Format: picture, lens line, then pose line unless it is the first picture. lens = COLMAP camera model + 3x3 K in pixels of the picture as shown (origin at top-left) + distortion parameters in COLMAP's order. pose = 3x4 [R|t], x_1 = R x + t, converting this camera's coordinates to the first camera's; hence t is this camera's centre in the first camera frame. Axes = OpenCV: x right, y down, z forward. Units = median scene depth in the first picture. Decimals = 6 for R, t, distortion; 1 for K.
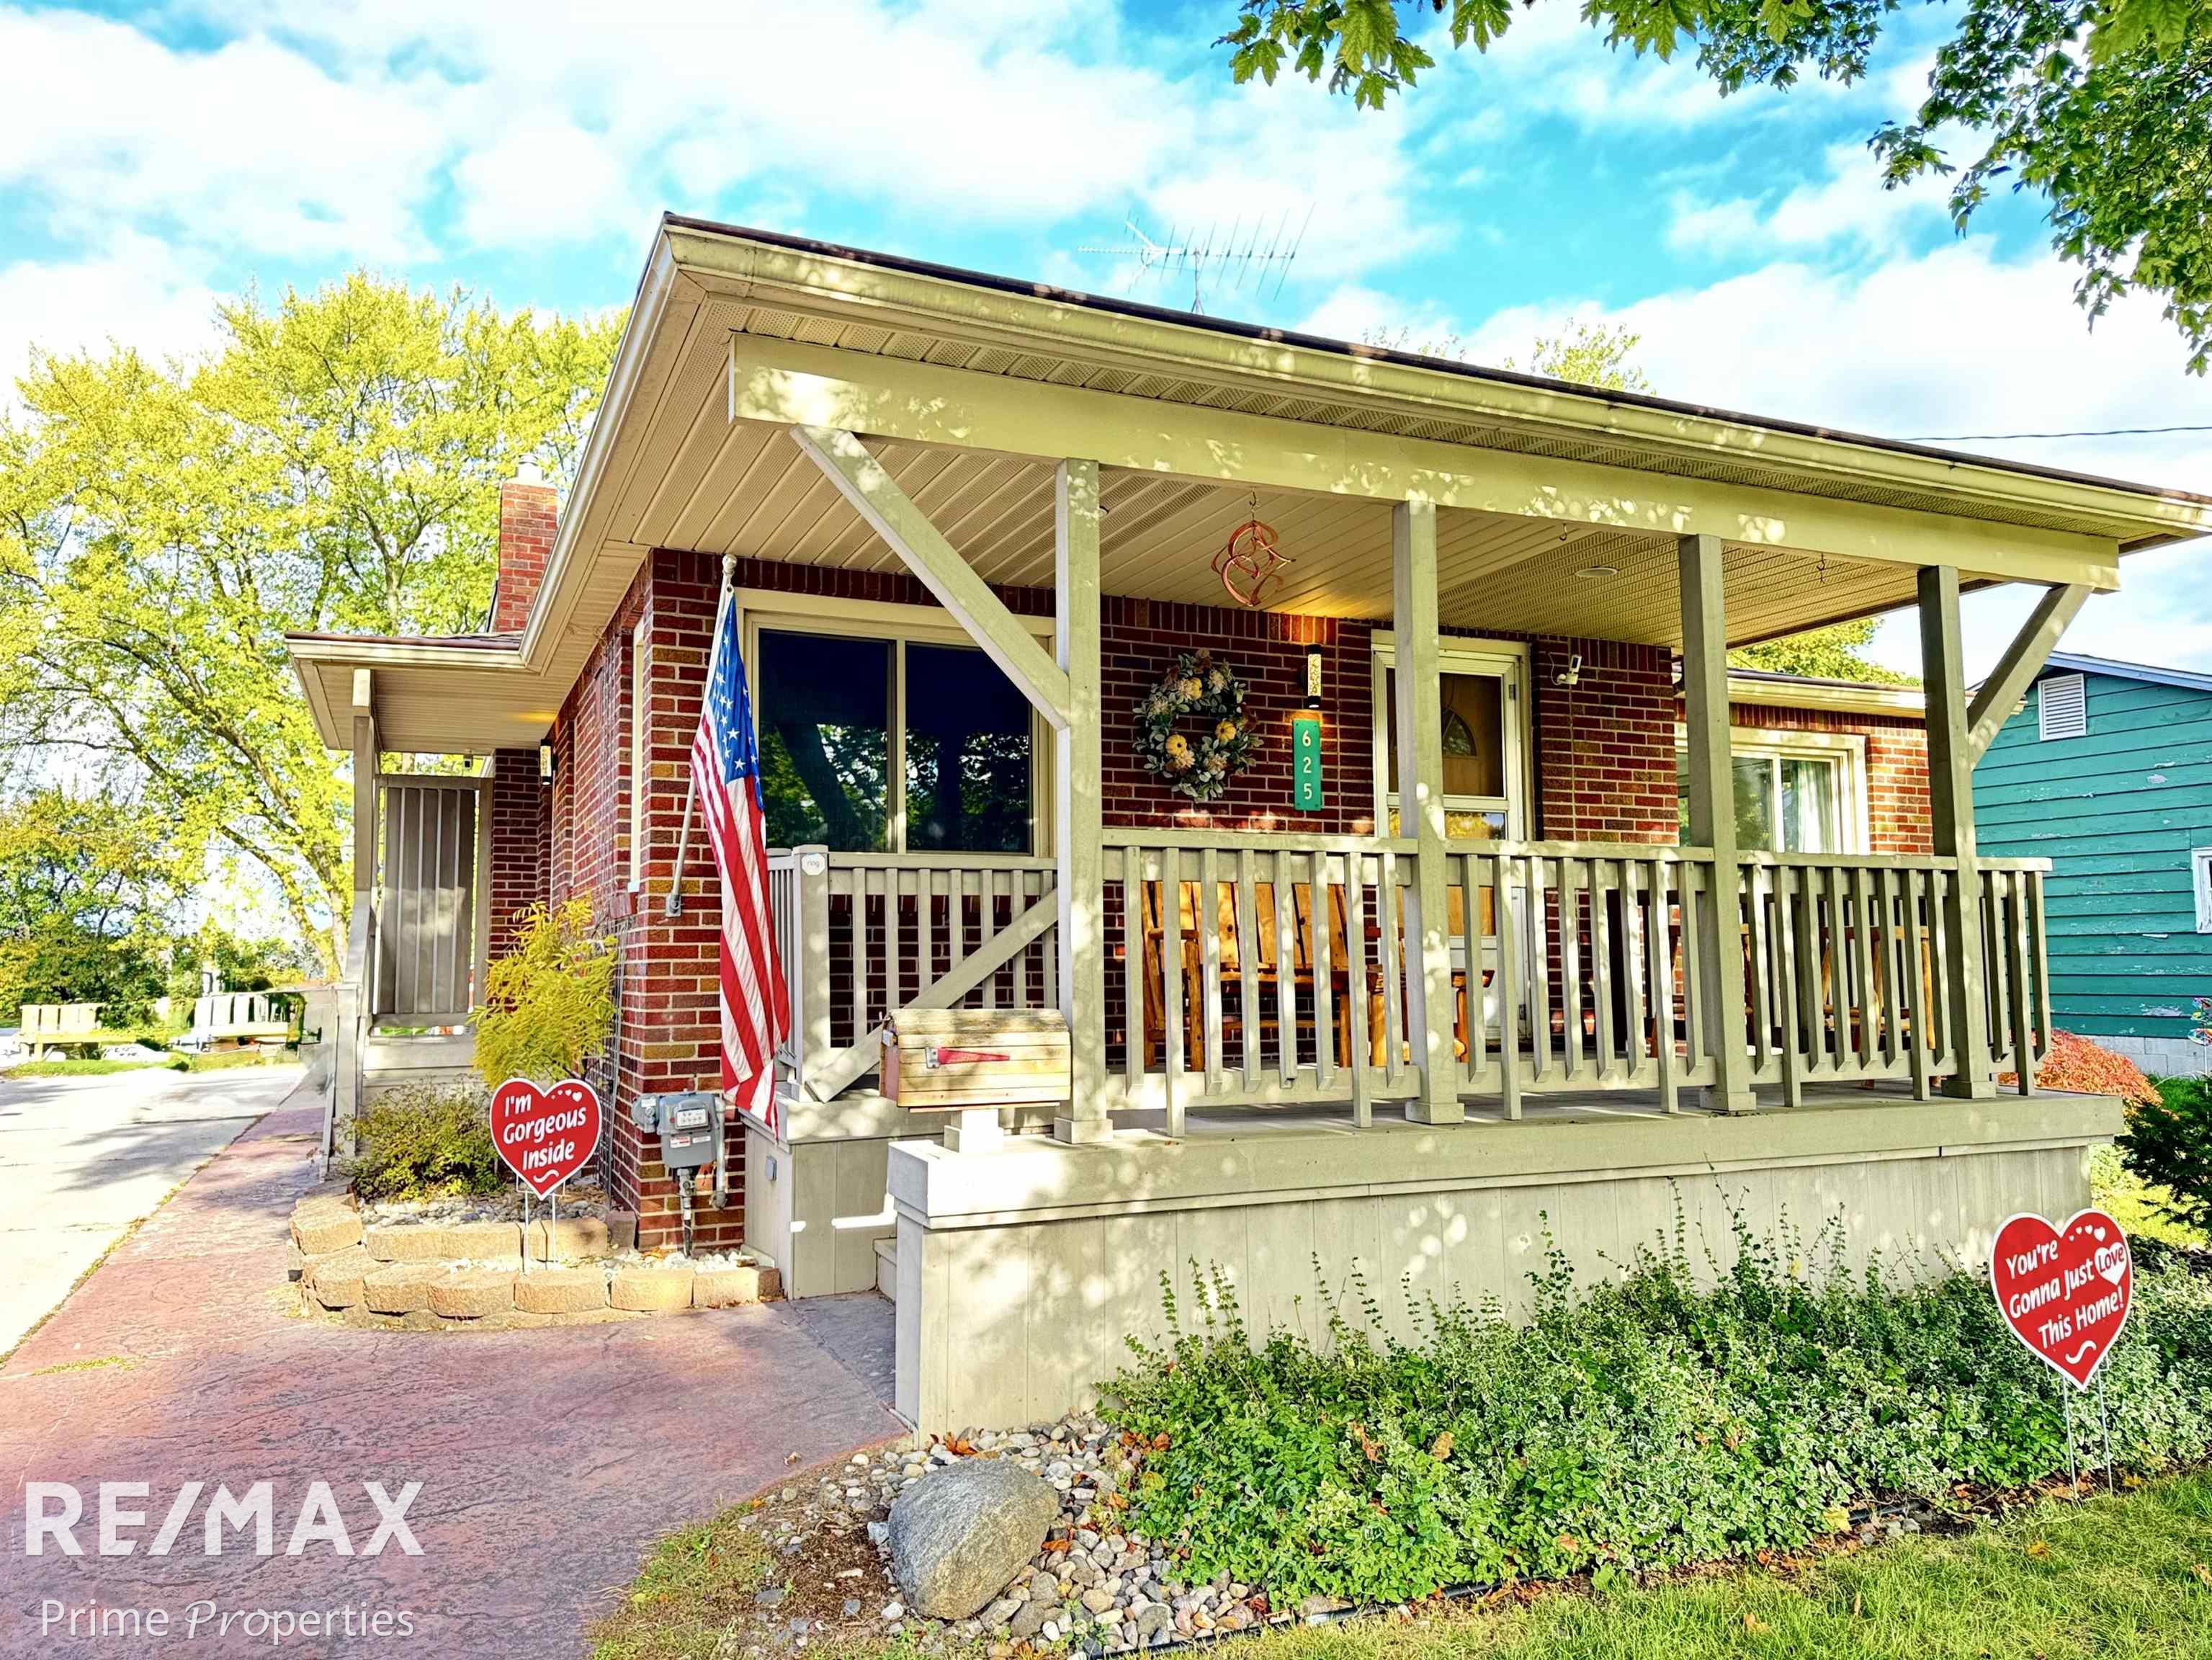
lens RADIAL K [[1575.5, 0, 1106.0], [0, 1575.5, 830.0], [0, 0, 1]] dist [0.002815, -0.030541]
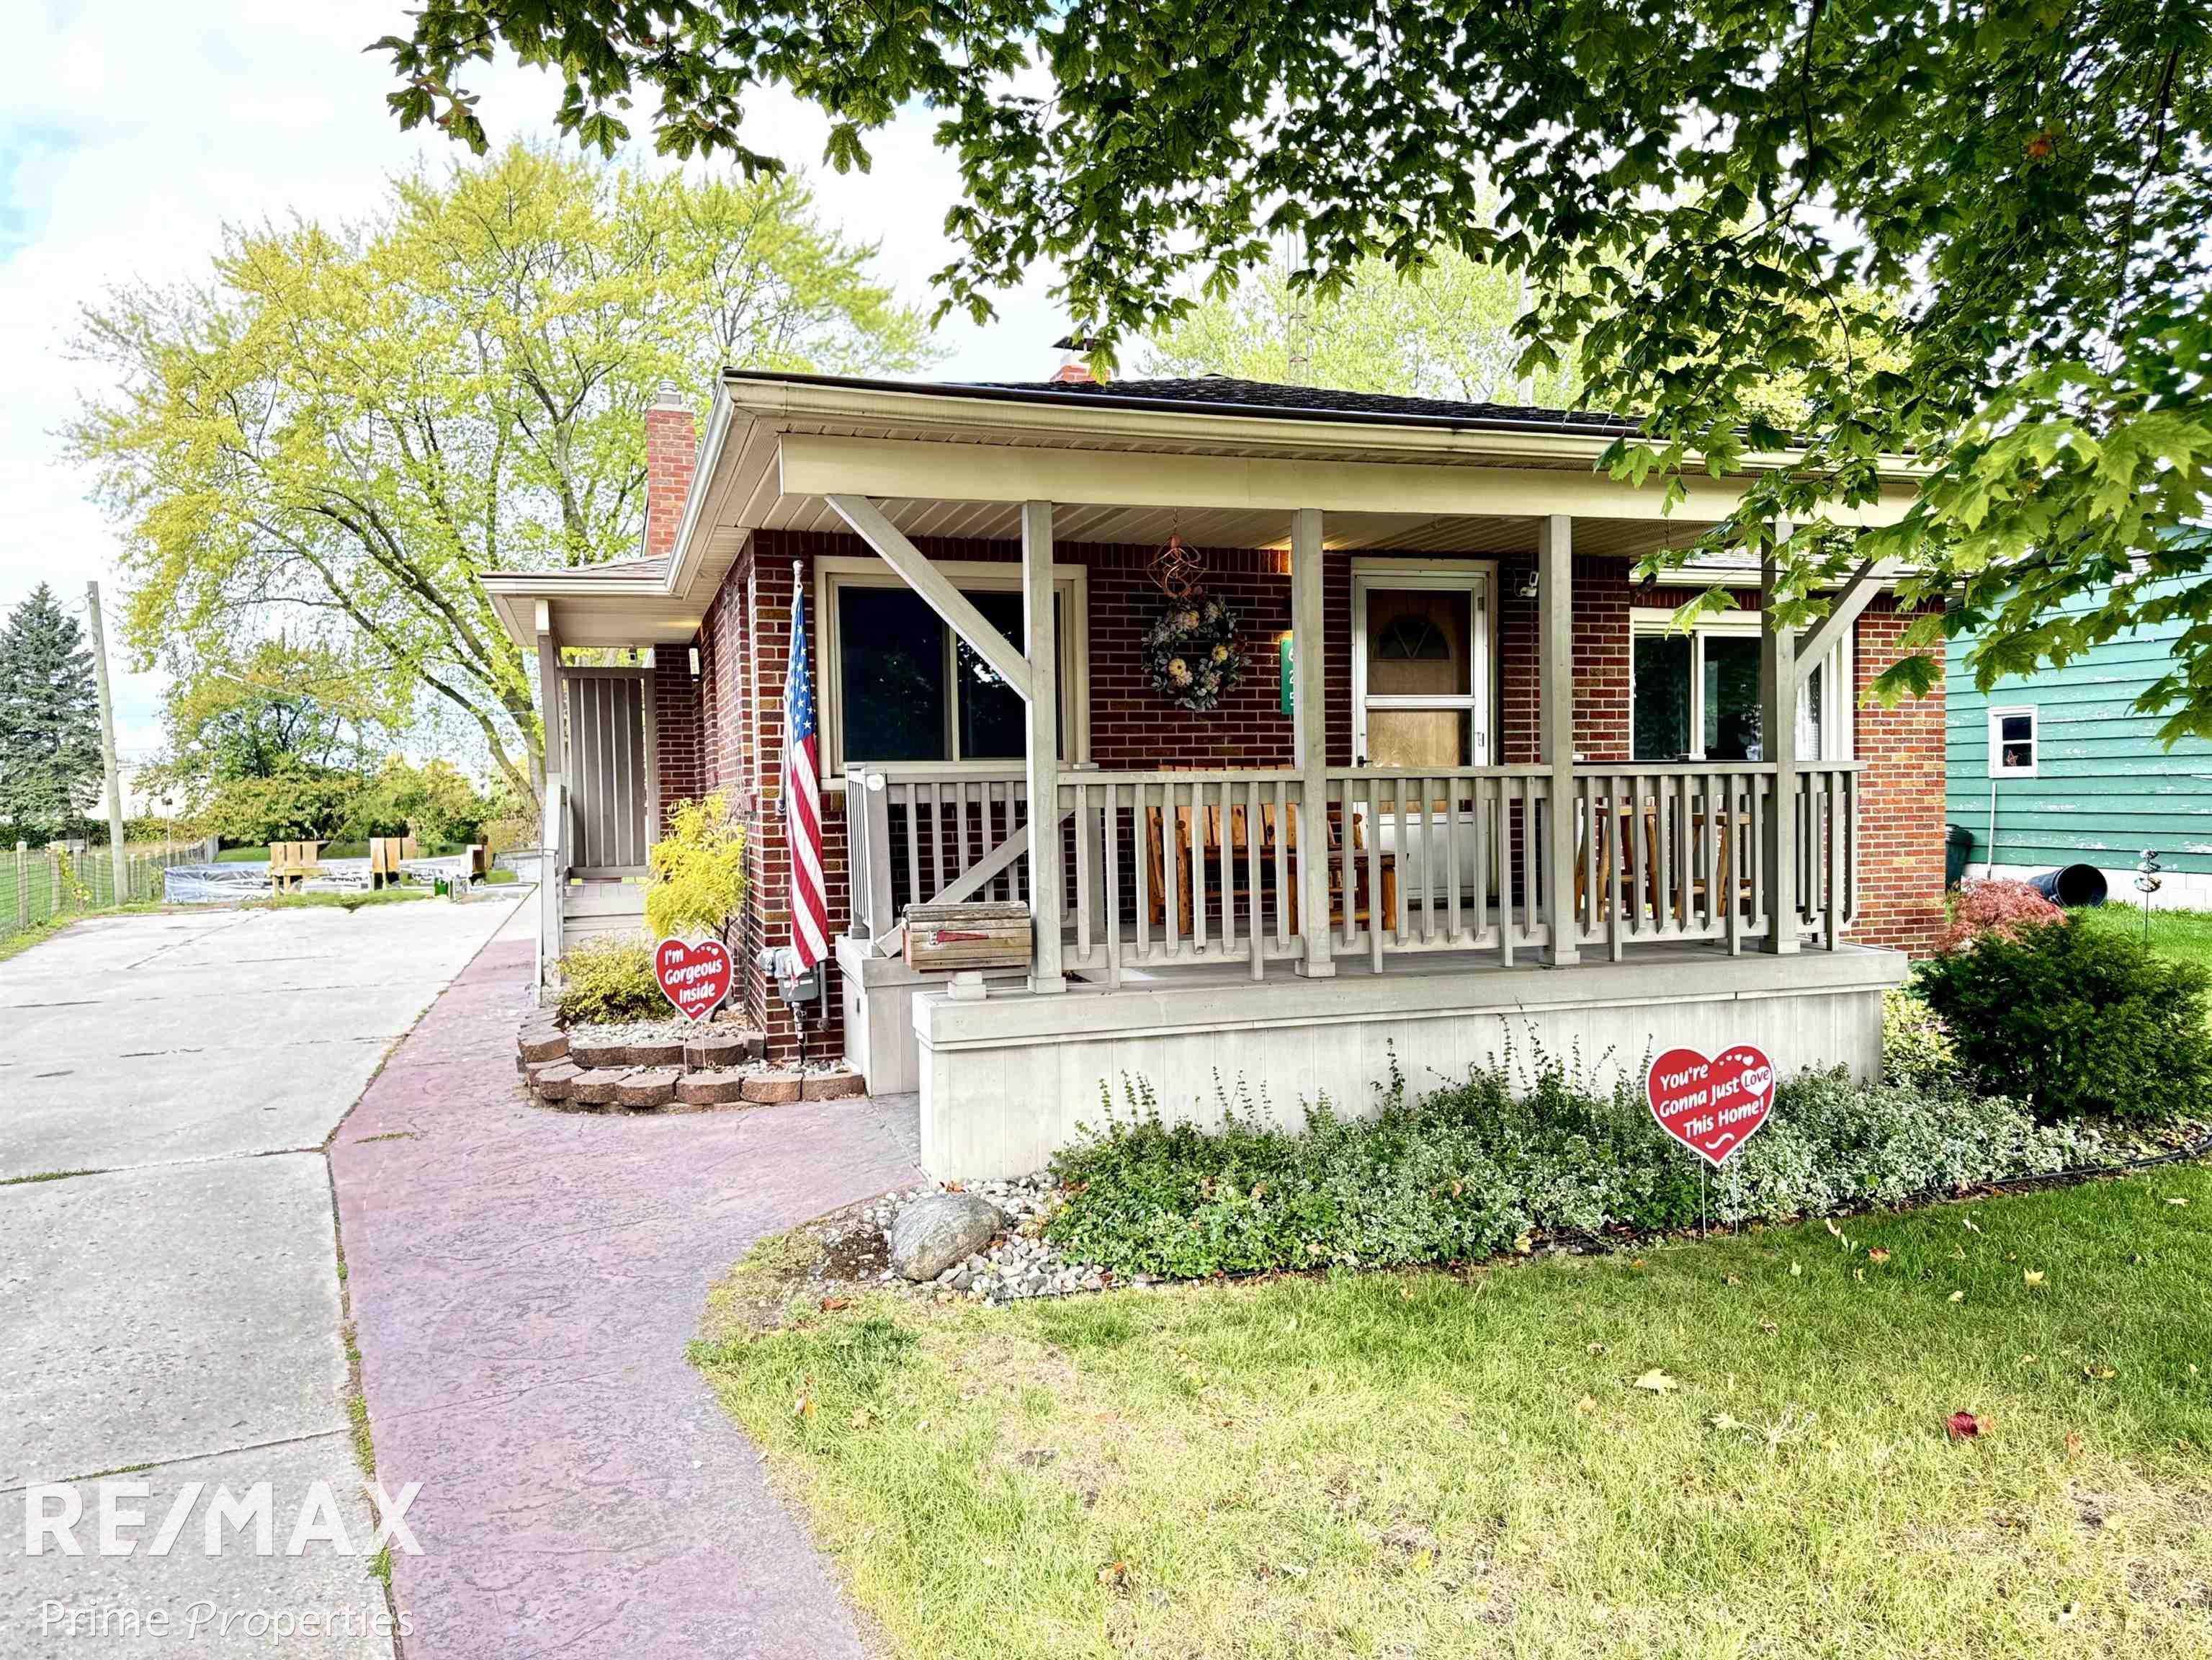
lens RADIAL K [[1529.9, 0, 1112.7], [0, 1529.9, 870.9], [0, 0, 1]] dist [0.067797, -0.204836]
pose [[0.995439, -0.004394, -0.095294, 0.134996], [0.017552, 0.990321, 0.137684, -0.076996], [0.093767, -0.138729, 0.985881, -0.271717]]
